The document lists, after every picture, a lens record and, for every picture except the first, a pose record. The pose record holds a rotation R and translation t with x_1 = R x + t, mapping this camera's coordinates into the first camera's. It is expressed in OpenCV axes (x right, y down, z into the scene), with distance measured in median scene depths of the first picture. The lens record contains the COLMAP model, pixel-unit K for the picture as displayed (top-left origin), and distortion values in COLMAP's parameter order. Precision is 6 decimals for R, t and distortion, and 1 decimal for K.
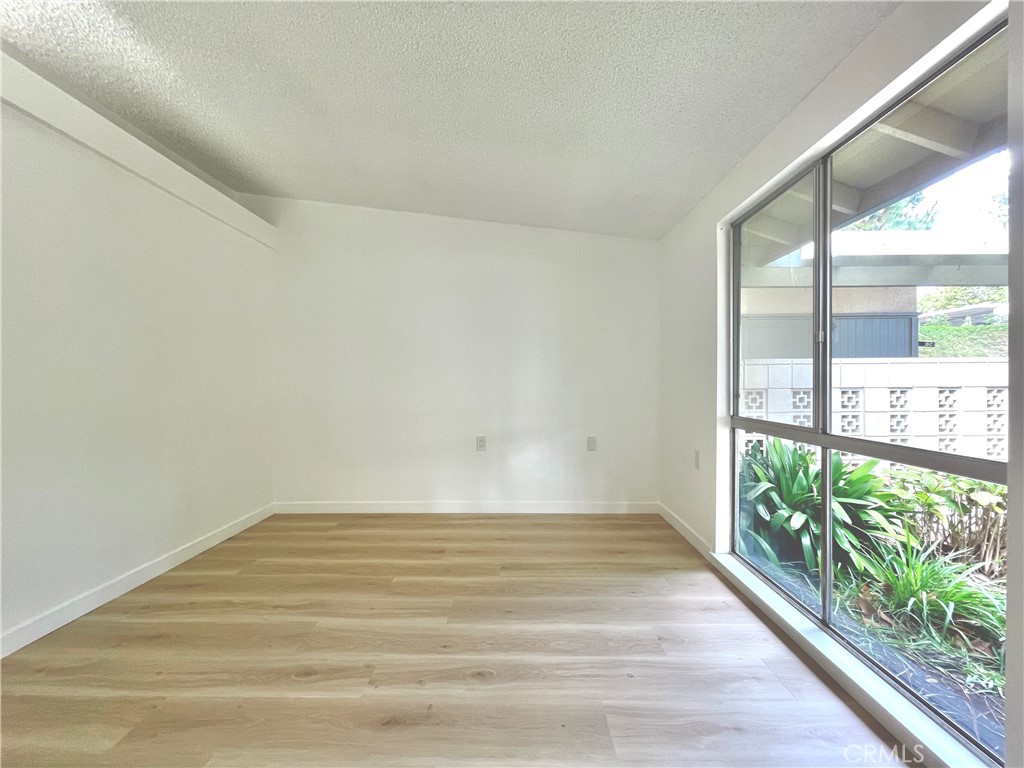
lens RADIAL K [[414.1, 0, 516.2], [0, 414.1, 384.0], [0, 0, 1]] dist [0.001236, 0.000304]
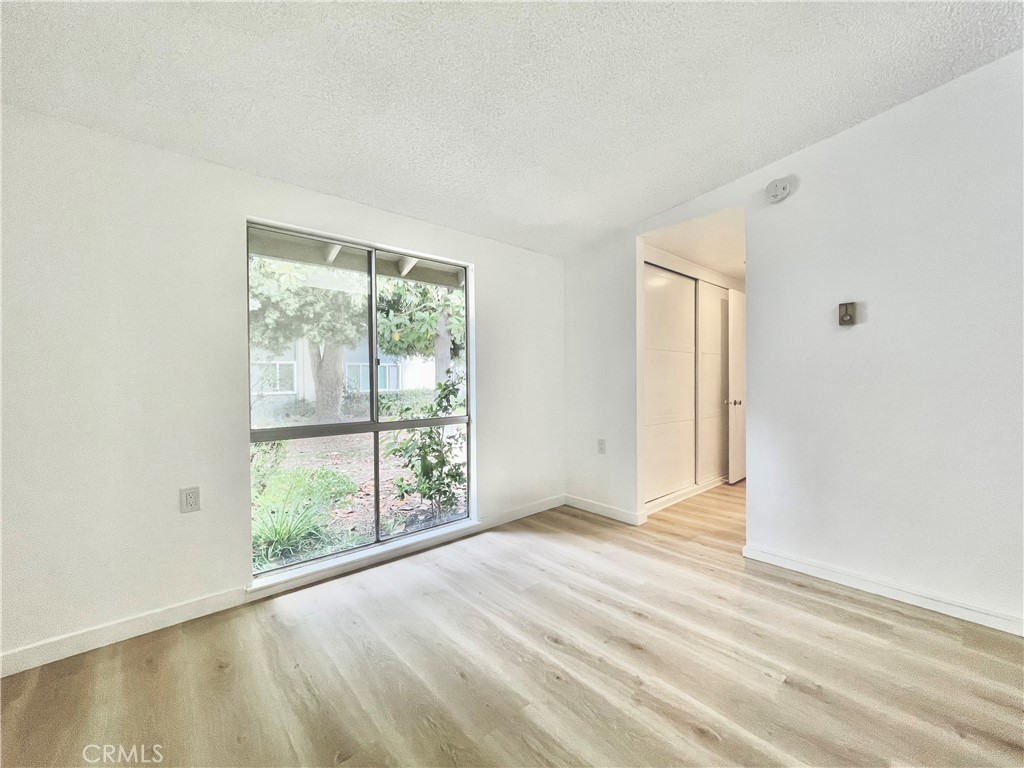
lens RADIAL K [[414.1, 0, 516.2], [0, 414.1, 384.0], [0, 0, 1]] dist [0.001236, 0.000304]
pose [[-0.675135, 0.000325, 0.737694, -0.829043], [0.008473, 0.999937, 0.007314, -0.040267], [-0.737645, 0.011189, -0.675096, 1.758177]]
